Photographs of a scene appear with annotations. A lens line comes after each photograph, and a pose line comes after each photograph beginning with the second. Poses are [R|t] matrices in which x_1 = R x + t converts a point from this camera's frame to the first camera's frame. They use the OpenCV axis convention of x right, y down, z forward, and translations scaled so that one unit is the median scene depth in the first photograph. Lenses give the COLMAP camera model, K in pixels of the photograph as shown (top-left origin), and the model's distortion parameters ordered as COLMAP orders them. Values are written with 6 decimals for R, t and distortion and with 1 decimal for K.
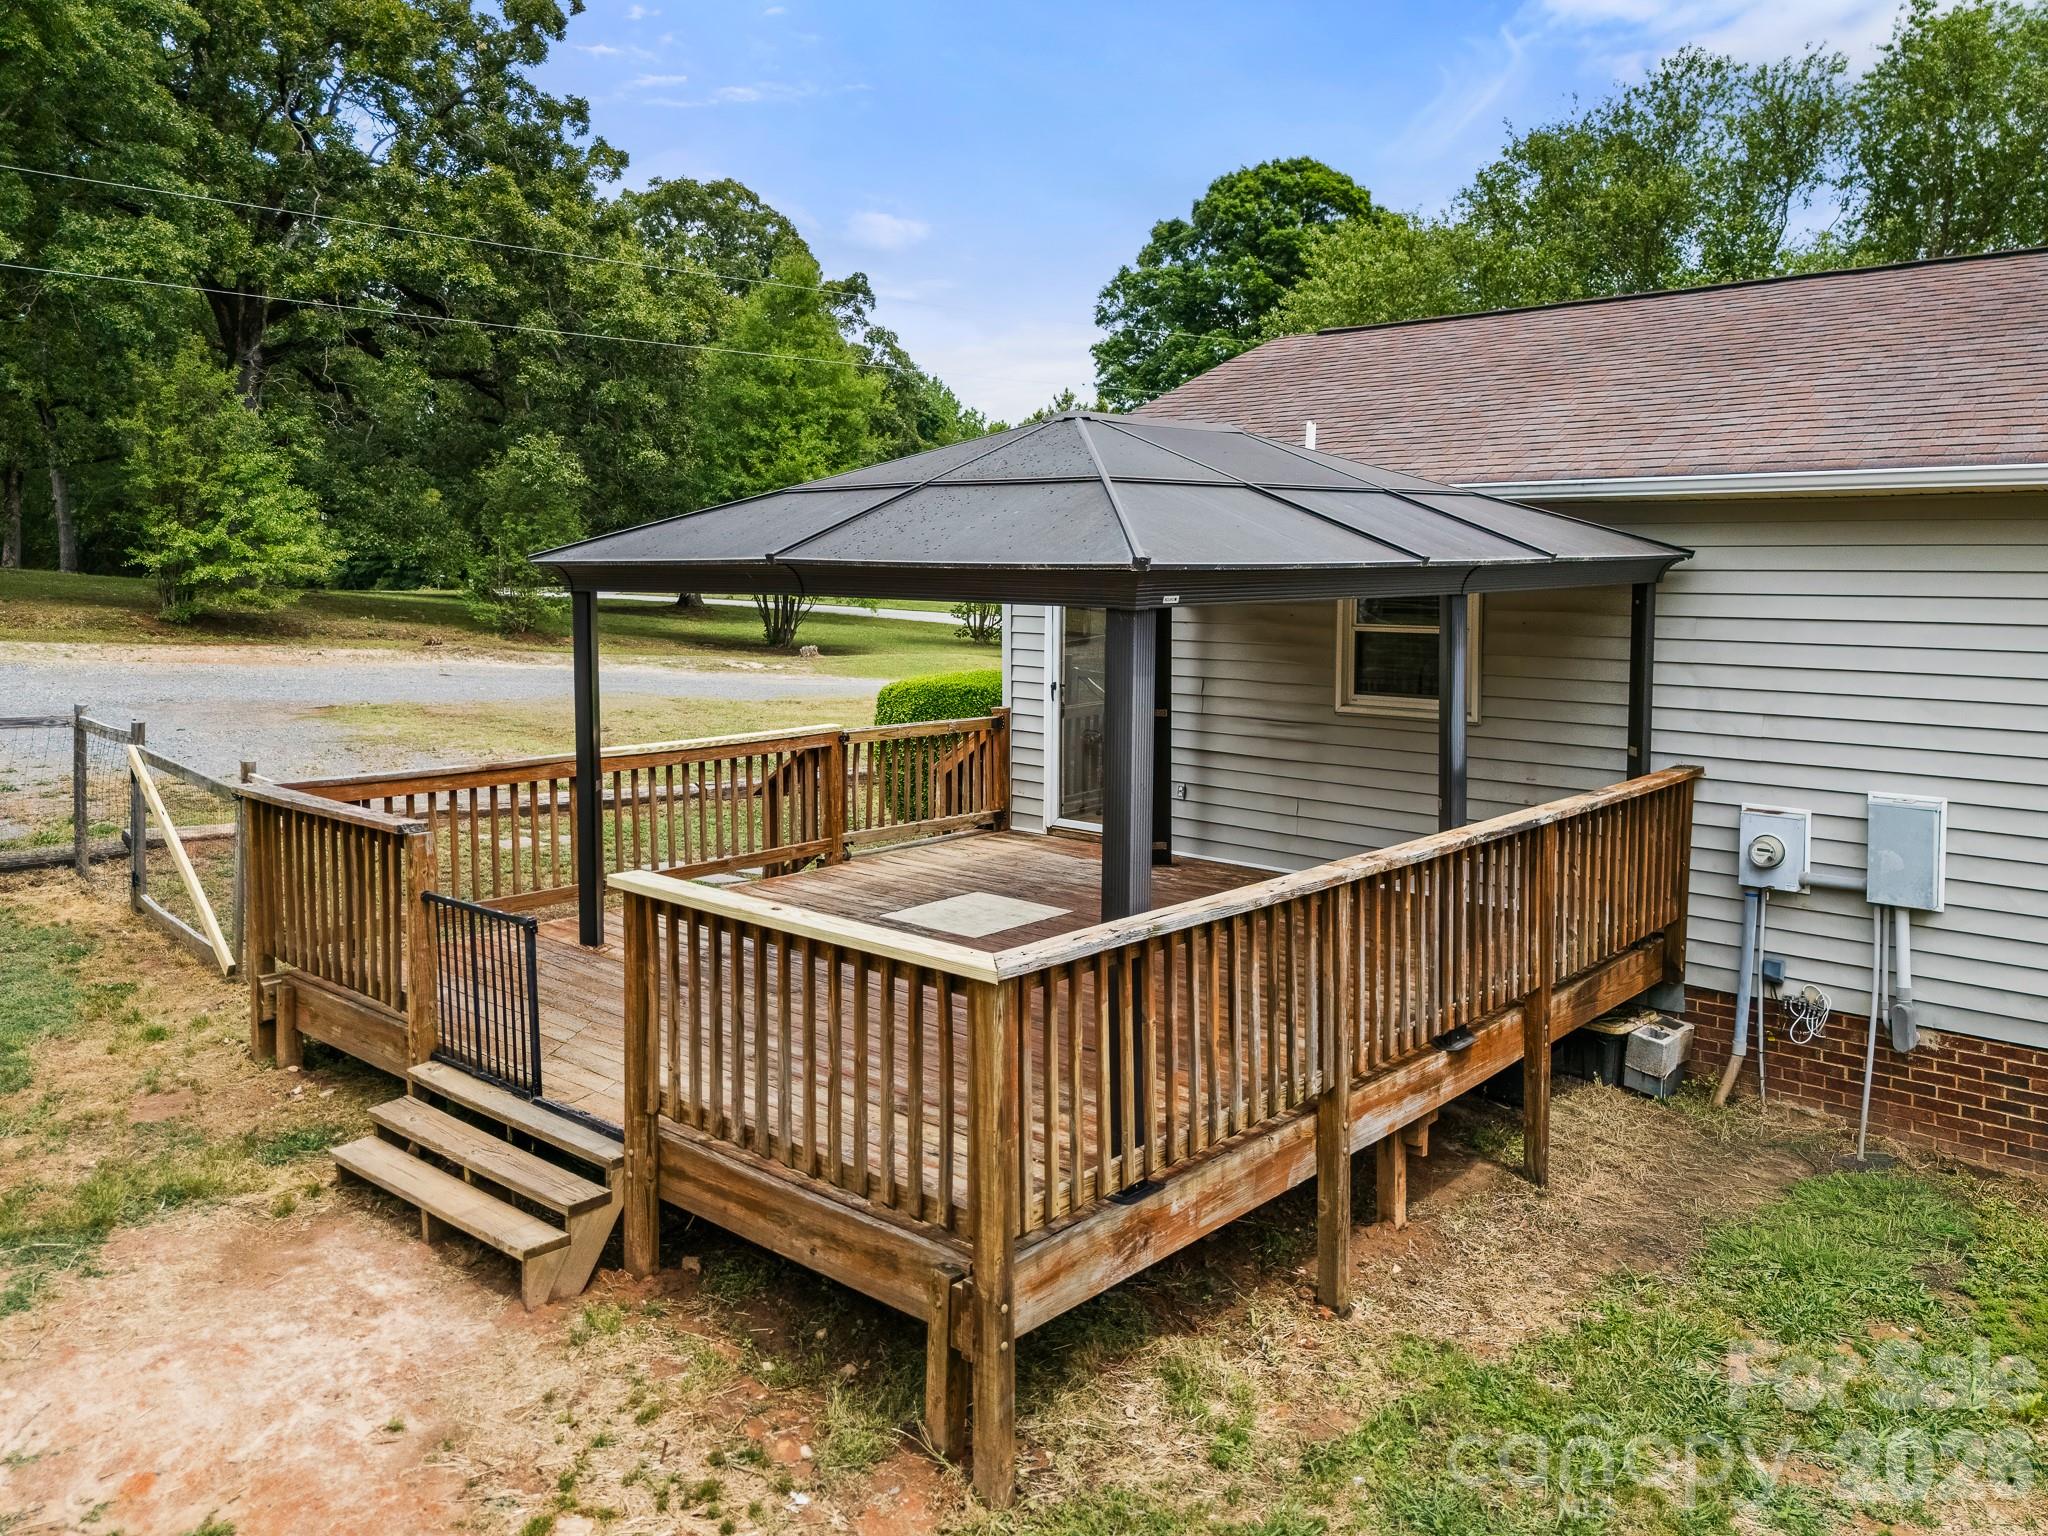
lens RADIAL K [[1616.5, 0, 1017.3], [0, 1616.5, 679.7], [0, 0, 1]] dist [0.039714, -0.002360]
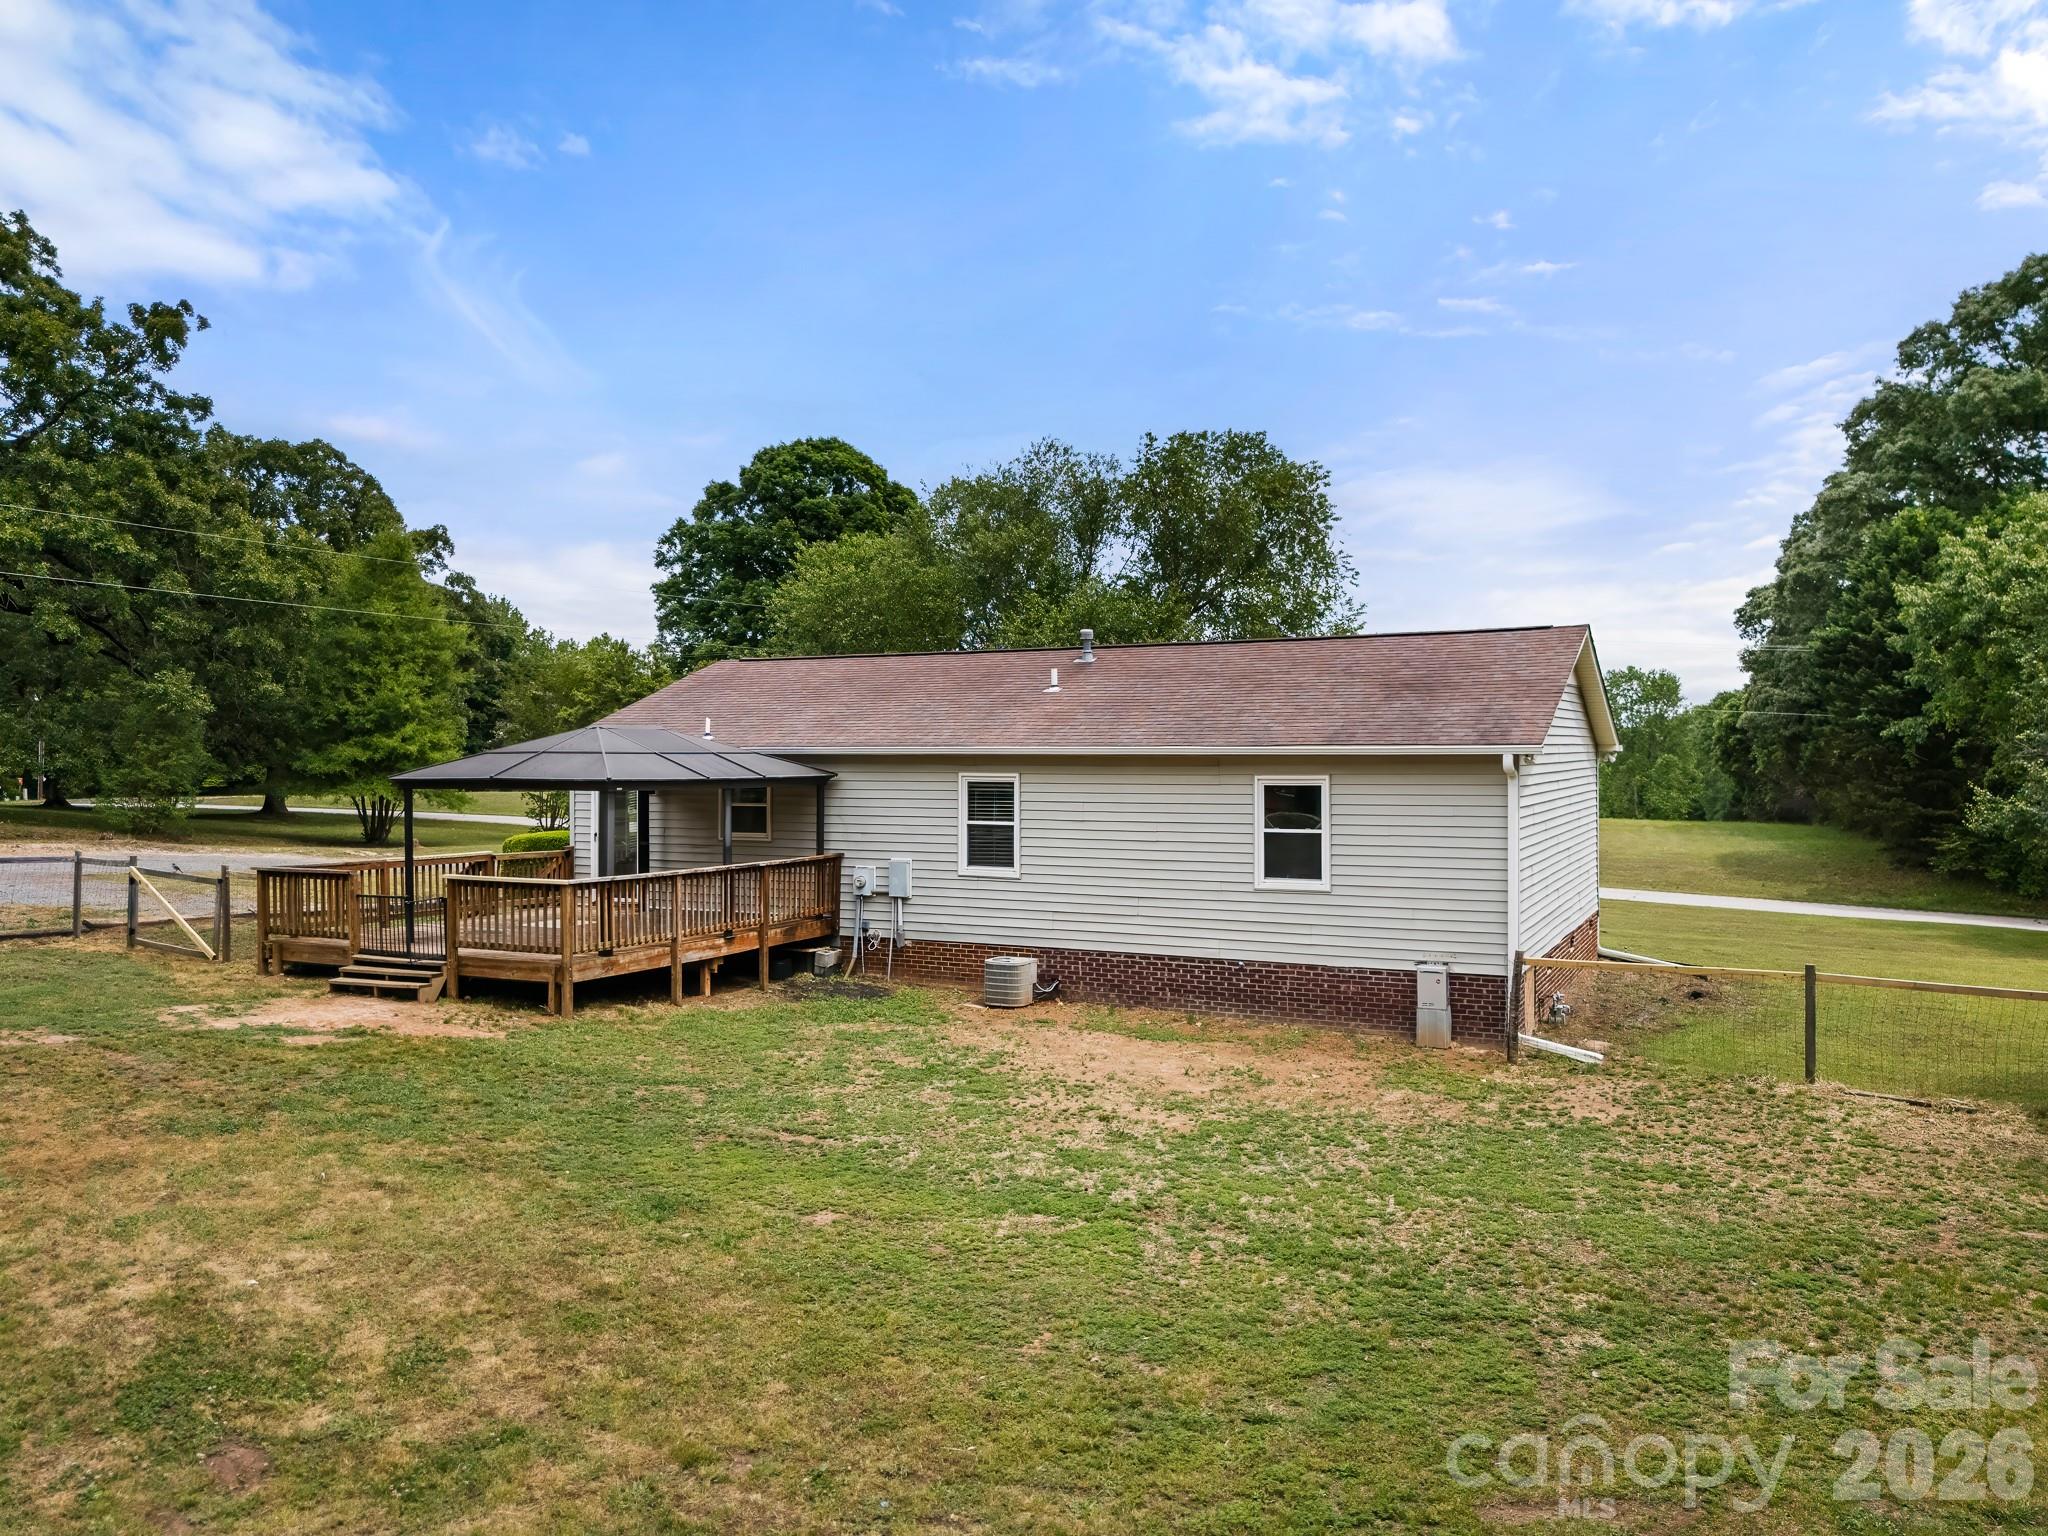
lens RADIAL K [[1497.1, 0, 1029.9], [0, 1497.1, 768.9], [0, 0, 1]] dist [0.048407, -0.021455]
pose [[0.959001, -0.000070, 0.283401, 0.002510], [0.021120, 0.997237, -0.071222, 0.017760], [-0.282613, 0.074287, 0.956353, -0.267304]]
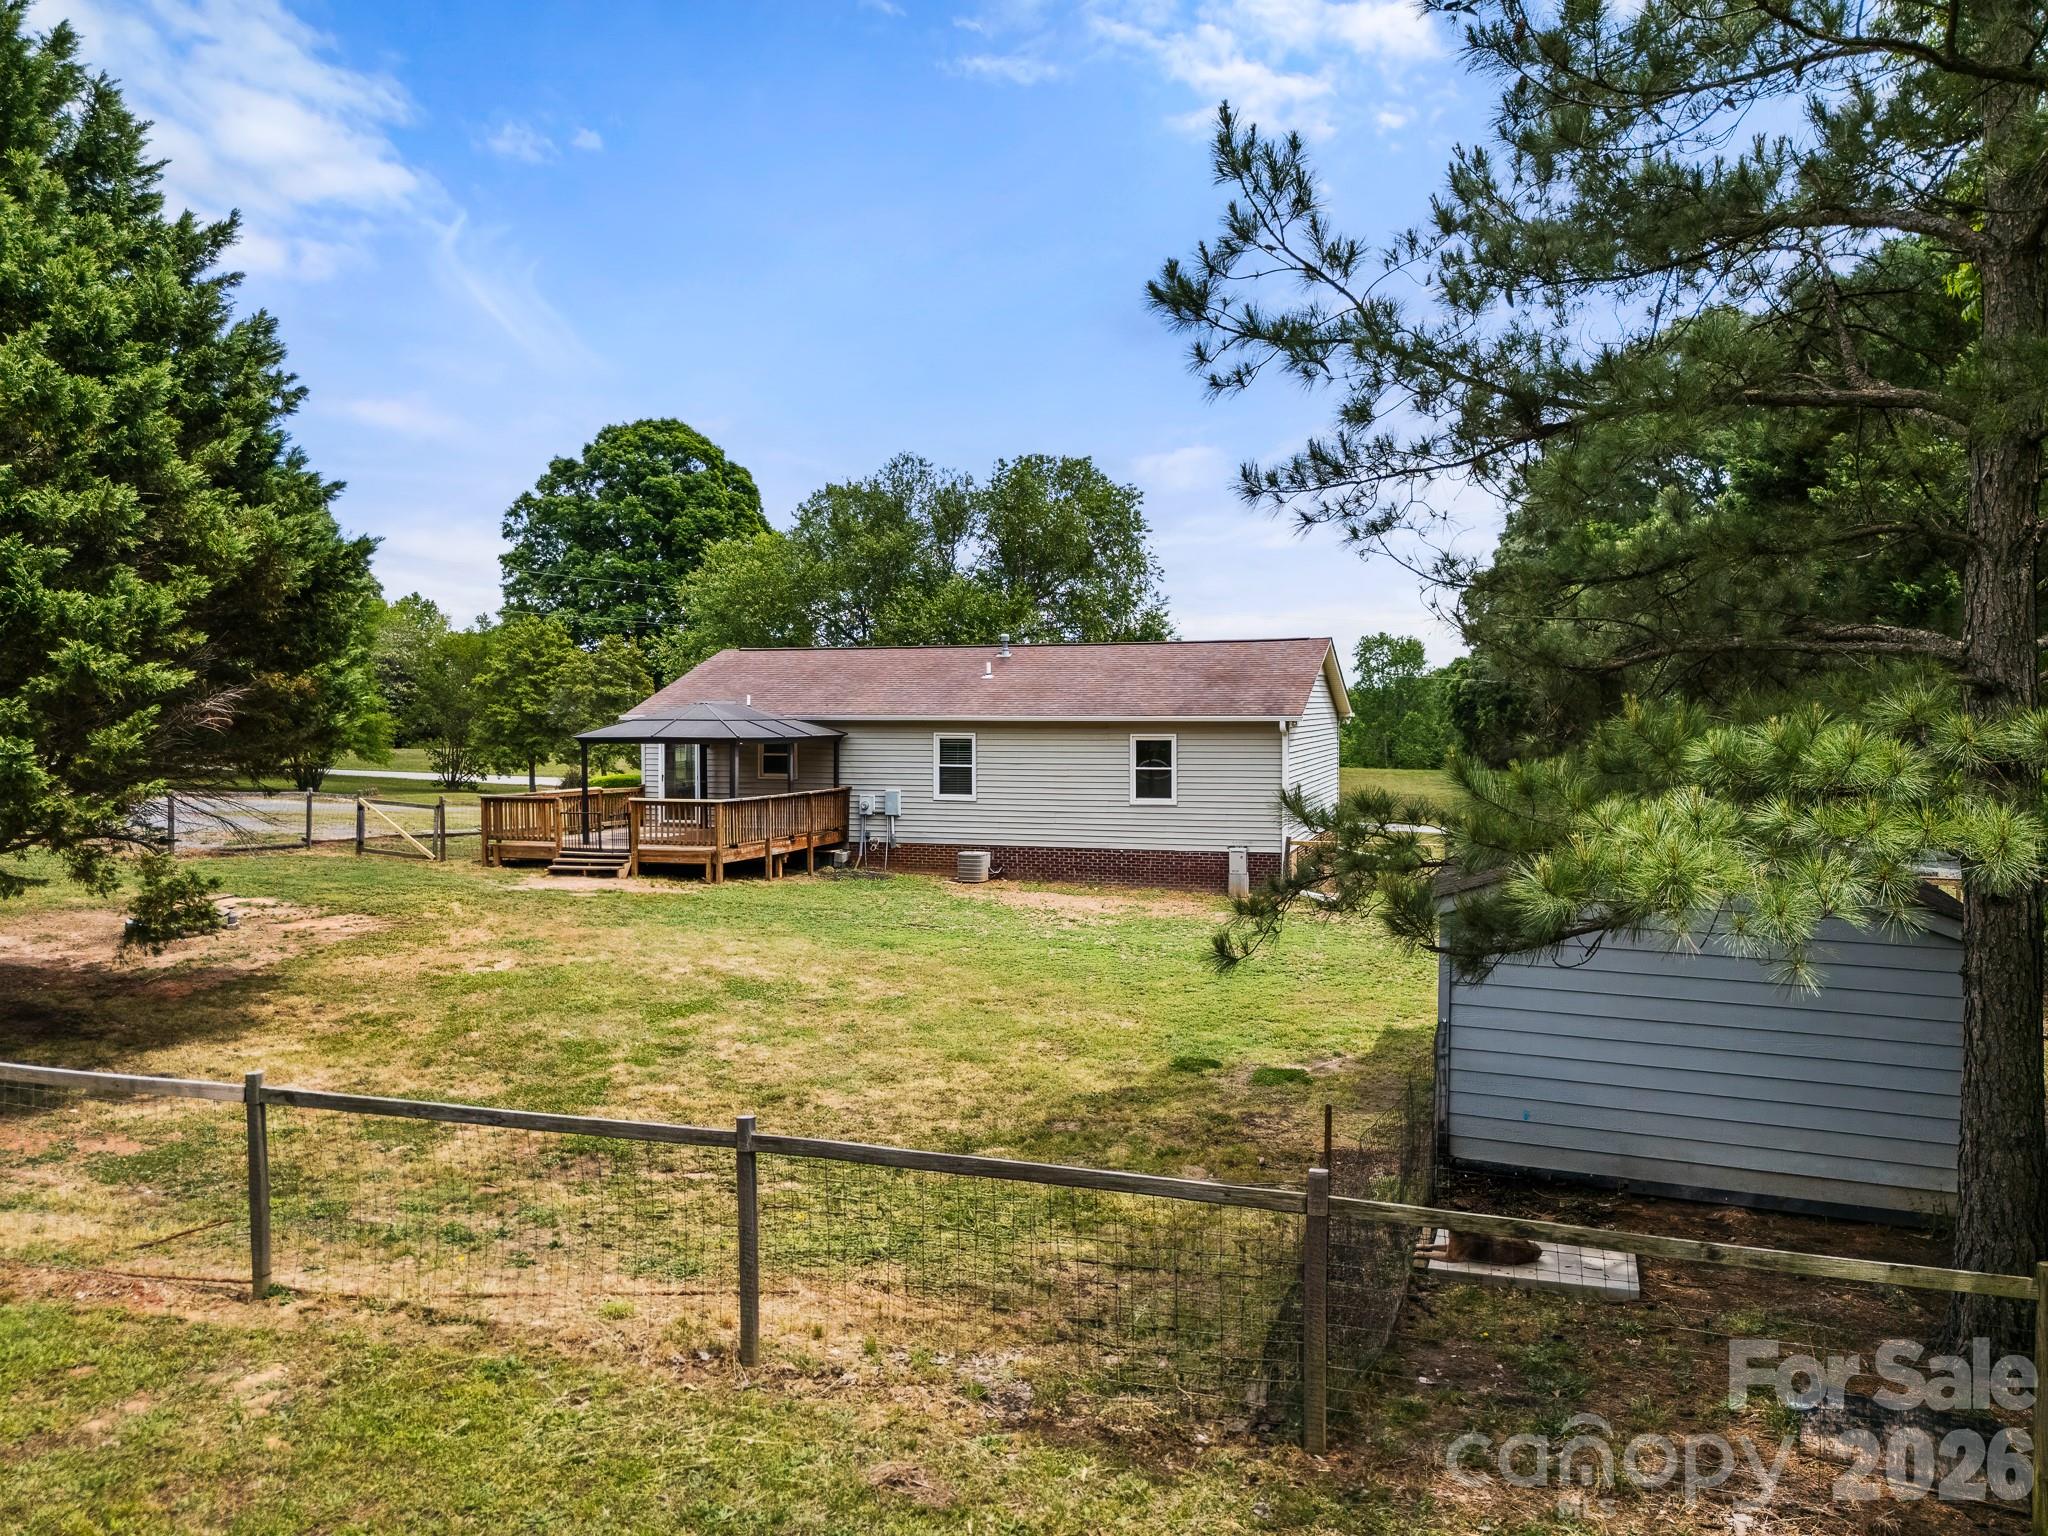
lens RADIAL K [[1424.0, 0, 1019.8], [0, 1424.0, 776.2], [0, 0, 1]] dist [0.043981, -0.021816]
pose [[0.913820, -0.015801, 0.405813, -0.113850], [0.031824, 0.998956, -0.032766, 0.028336], [-0.404872, 0.042857, 0.913369, -0.433521]]
